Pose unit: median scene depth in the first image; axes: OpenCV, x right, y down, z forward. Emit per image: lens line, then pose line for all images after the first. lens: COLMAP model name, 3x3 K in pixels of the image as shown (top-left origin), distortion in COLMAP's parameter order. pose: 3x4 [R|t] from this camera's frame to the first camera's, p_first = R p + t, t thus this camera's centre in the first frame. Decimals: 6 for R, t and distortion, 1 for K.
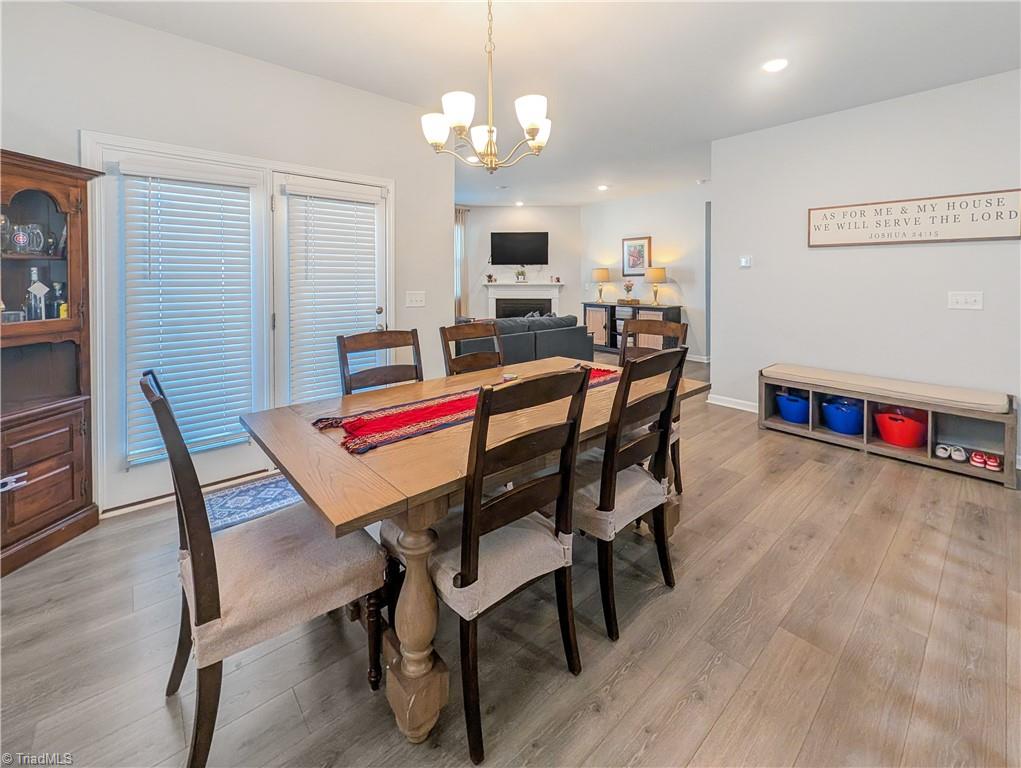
lens RADIAL K [[432.5, 0, 515.4], [0, 432.5, 289.8], [0, 0, 1]] dist [0.004333, 0.000151]
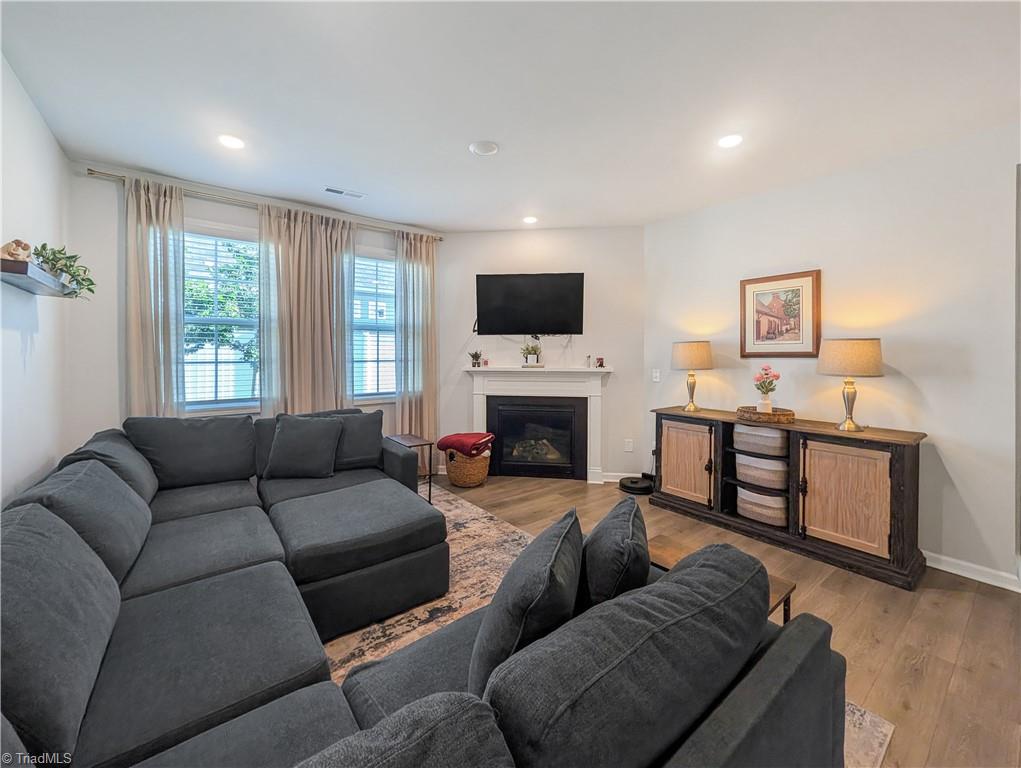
lens RADIAL K [[417.3, 0, 505.6], [0, 417.3, 355.6], [0, 0, 1]] dist [0.015219, 0.001219]
pose [[0.996810, 0.003685, -0.079721, 0.023197], [-0.005247, 0.999798, -0.019401, -0.022982], [0.079633, 0.019758, 0.996628, 0.505167]]
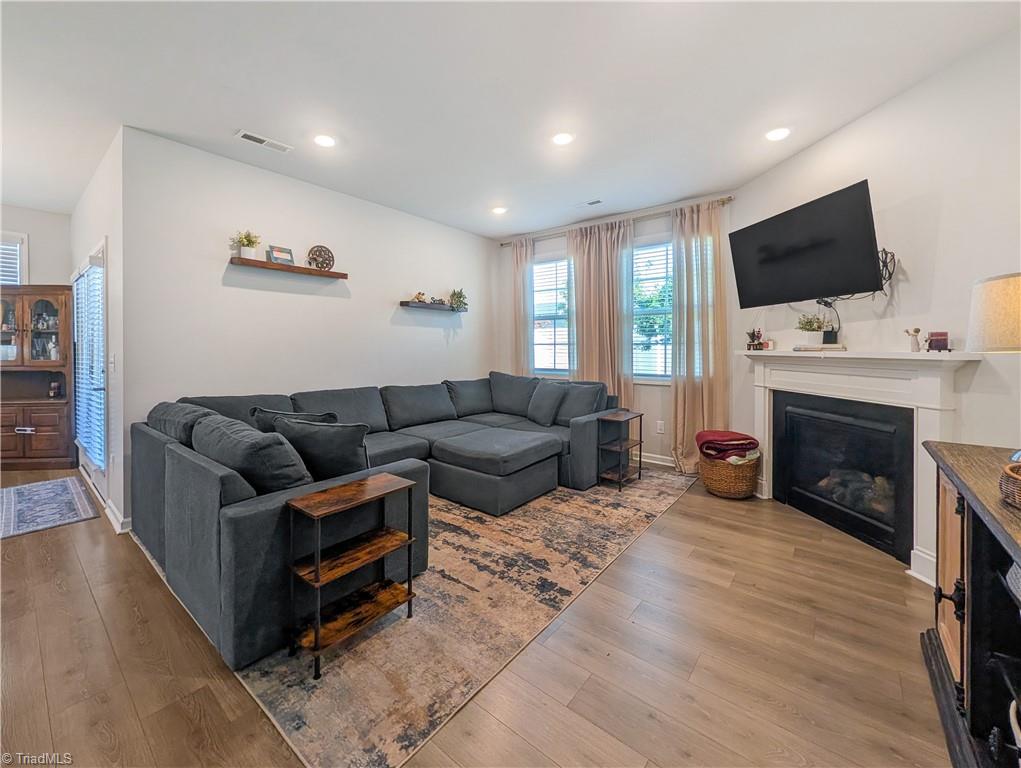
lens RADIAL K [[417.3, 0, 502.9], [0, 417.3, 349.1], [0, 0, 1]] dist [0.015219, 0.001219]
pose [[0.150184, 0.004093, -0.988650, 0.337768], [-0.028449, 0.999595, -0.000183, -0.011933], [0.988249, 0.028153, 0.150239, 0.747033]]
